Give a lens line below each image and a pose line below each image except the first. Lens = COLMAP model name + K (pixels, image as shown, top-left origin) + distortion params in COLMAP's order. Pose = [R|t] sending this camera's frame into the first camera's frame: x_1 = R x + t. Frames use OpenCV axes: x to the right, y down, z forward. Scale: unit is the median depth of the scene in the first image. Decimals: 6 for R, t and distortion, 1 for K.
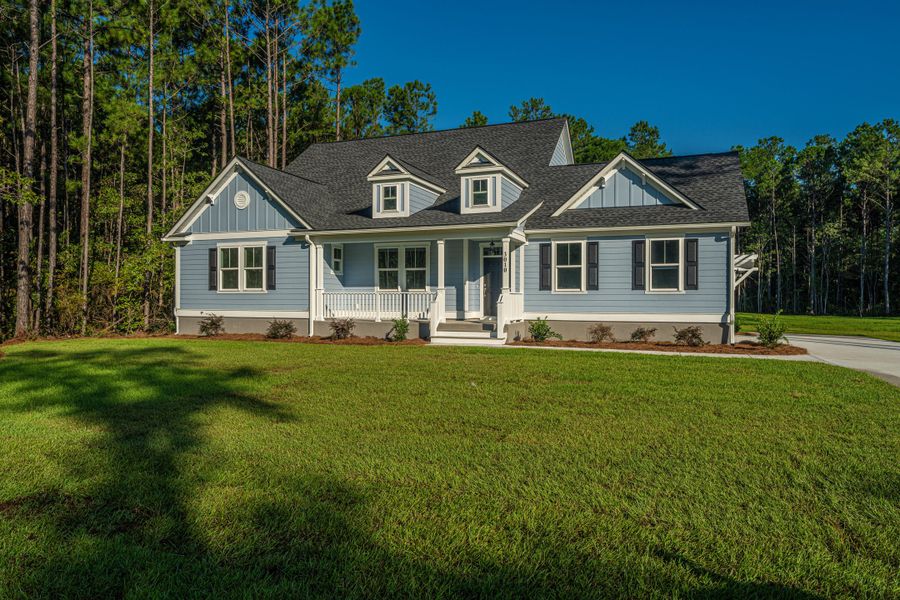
lens RADIAL K [[472.8, 0, 449.6], [0, 472.8, 225.5], [0, 0, 1]] dist [-0.000742, -0.000341]
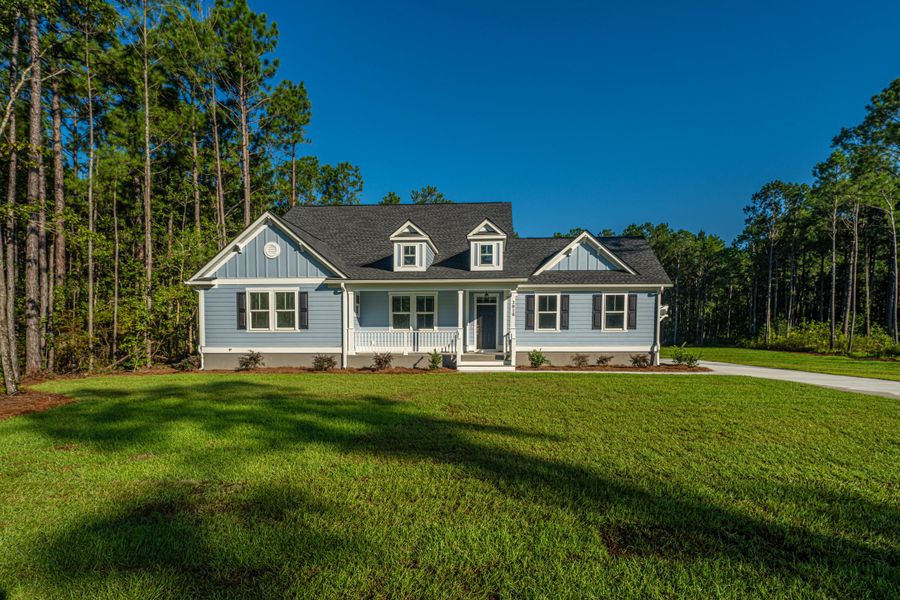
lens RADIAL K [[354.8, 0, 450.0], [0, 354.8, 300.0], [0, 0, 1]] dist [0.000852, 0.000092]
pose [[0.967333, 0.021763, 0.252572, -0.256833], [-0.034702, 0.998297, 0.046887, 0.011364], [-0.251121, -0.054120, 0.966441, 0.072694]]
